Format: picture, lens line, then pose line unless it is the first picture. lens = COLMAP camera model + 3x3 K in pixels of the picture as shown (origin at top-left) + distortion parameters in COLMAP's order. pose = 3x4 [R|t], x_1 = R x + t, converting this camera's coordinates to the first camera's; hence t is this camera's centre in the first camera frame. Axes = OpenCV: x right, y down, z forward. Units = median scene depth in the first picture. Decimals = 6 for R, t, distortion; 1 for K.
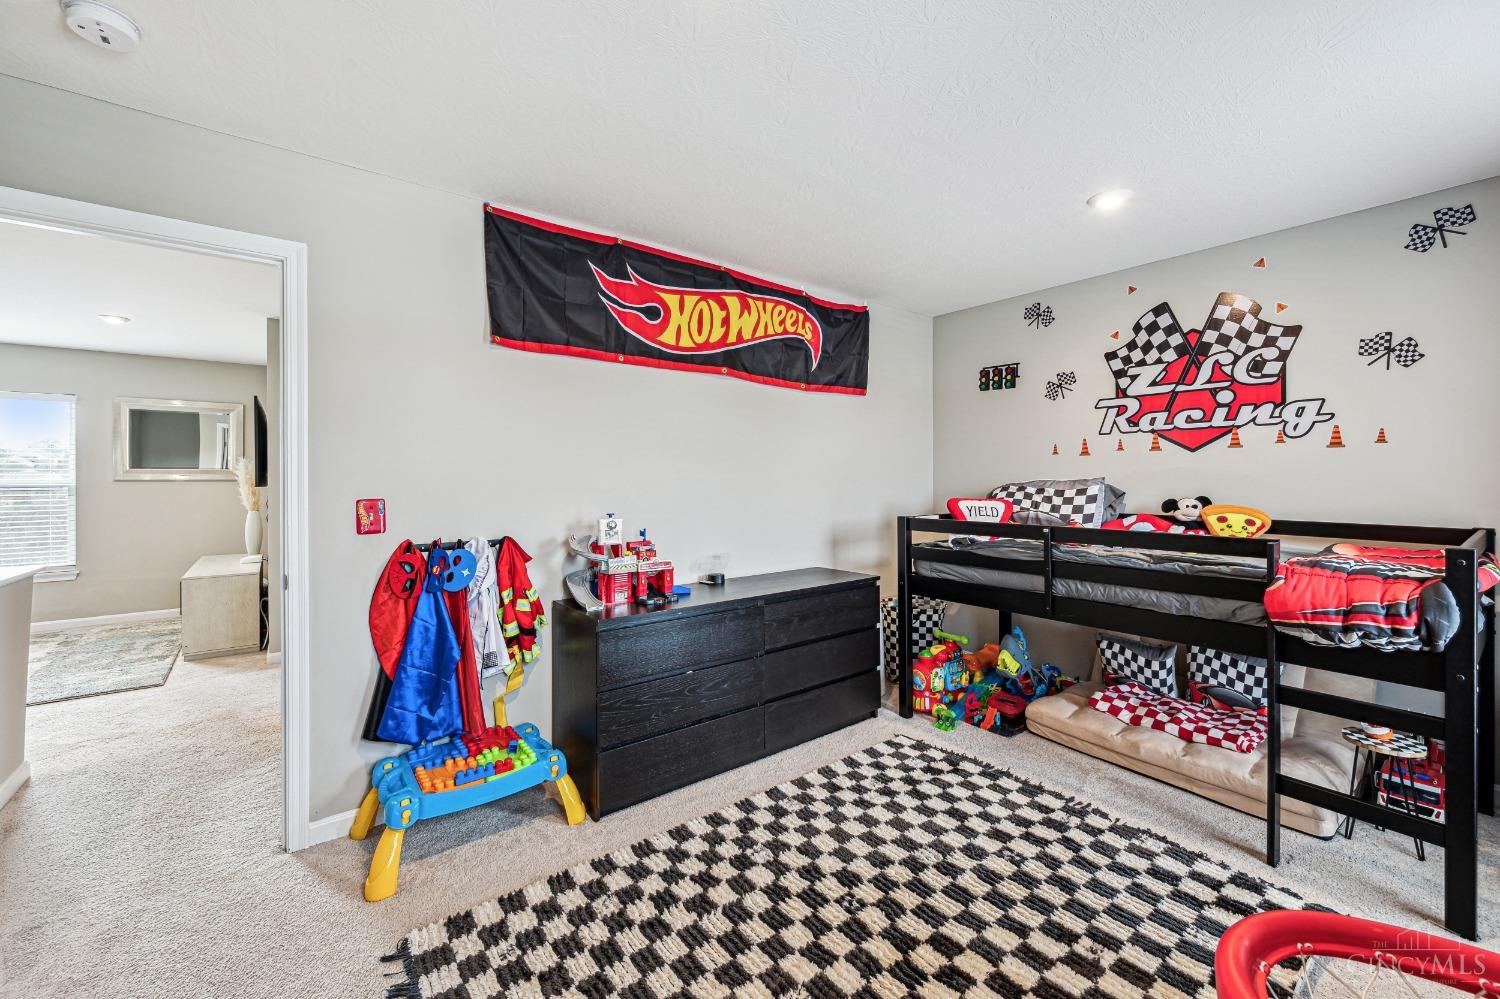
lens RADIAL K [[602.7, 0, 750.8], [0, 602.7, 488.9], [0, 0, 1]] dist [-0.004094, 0.000880]
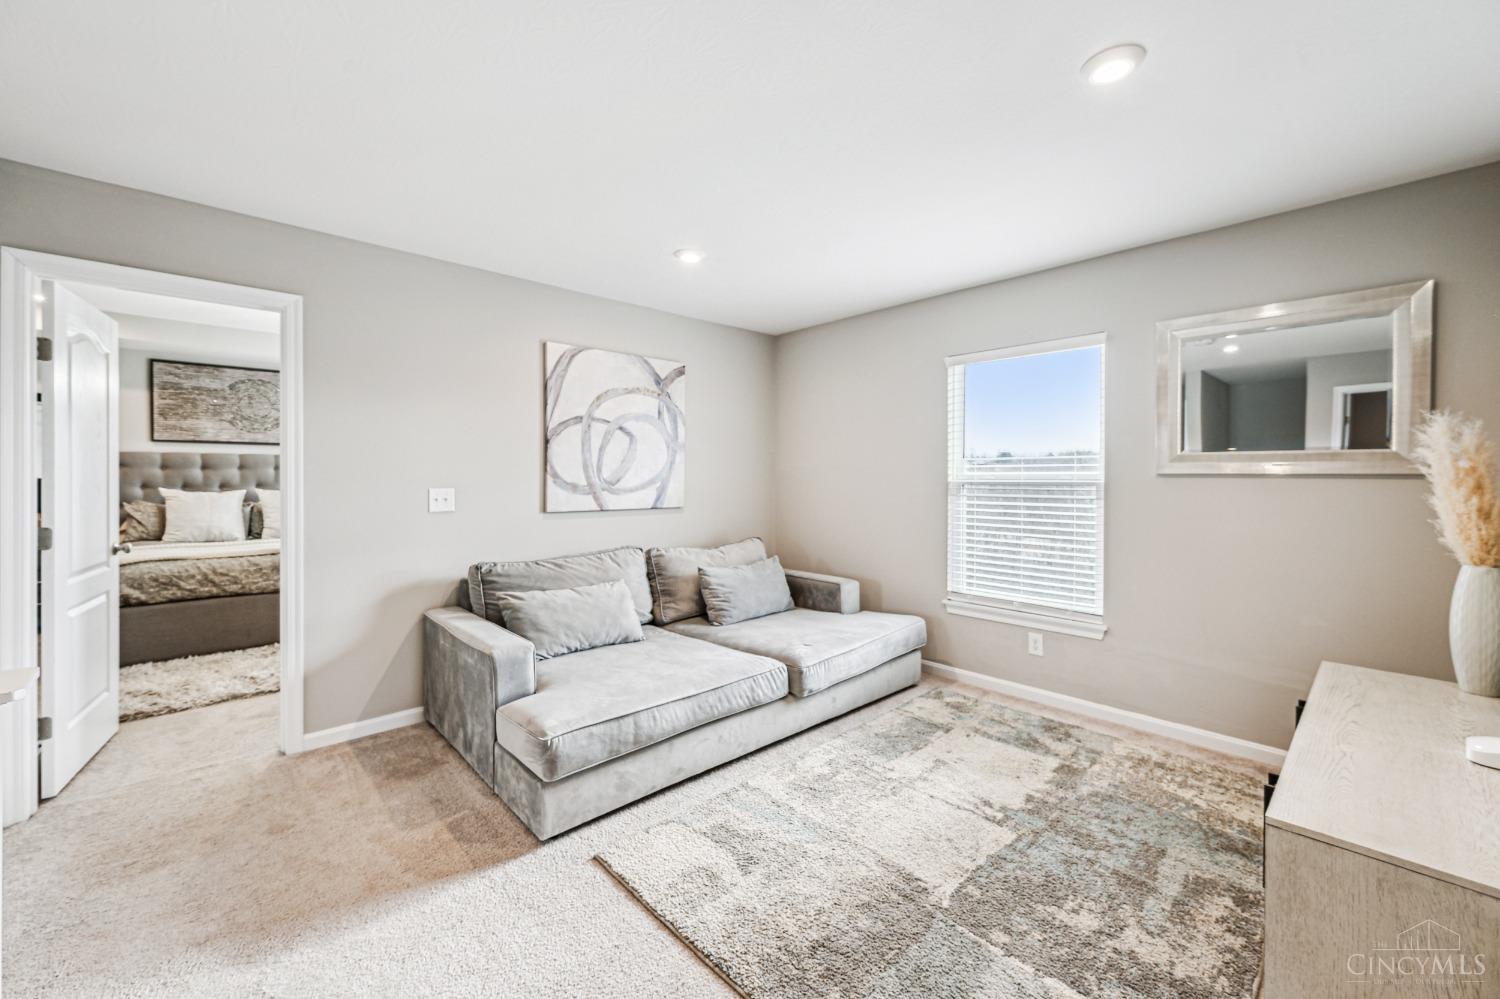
lens RADIAL K [[602.7, 0, 747.0], [0, 602.7, 483.7], [0, 0, 1]] dist [-0.004094, 0.000880]
pose [[0.096024, 0.015598, -0.995257, -0.534107], [-0.004132, 0.999875, 0.015272, -0.013303], [0.995370, 0.002646, 0.096077, 0.558565]]
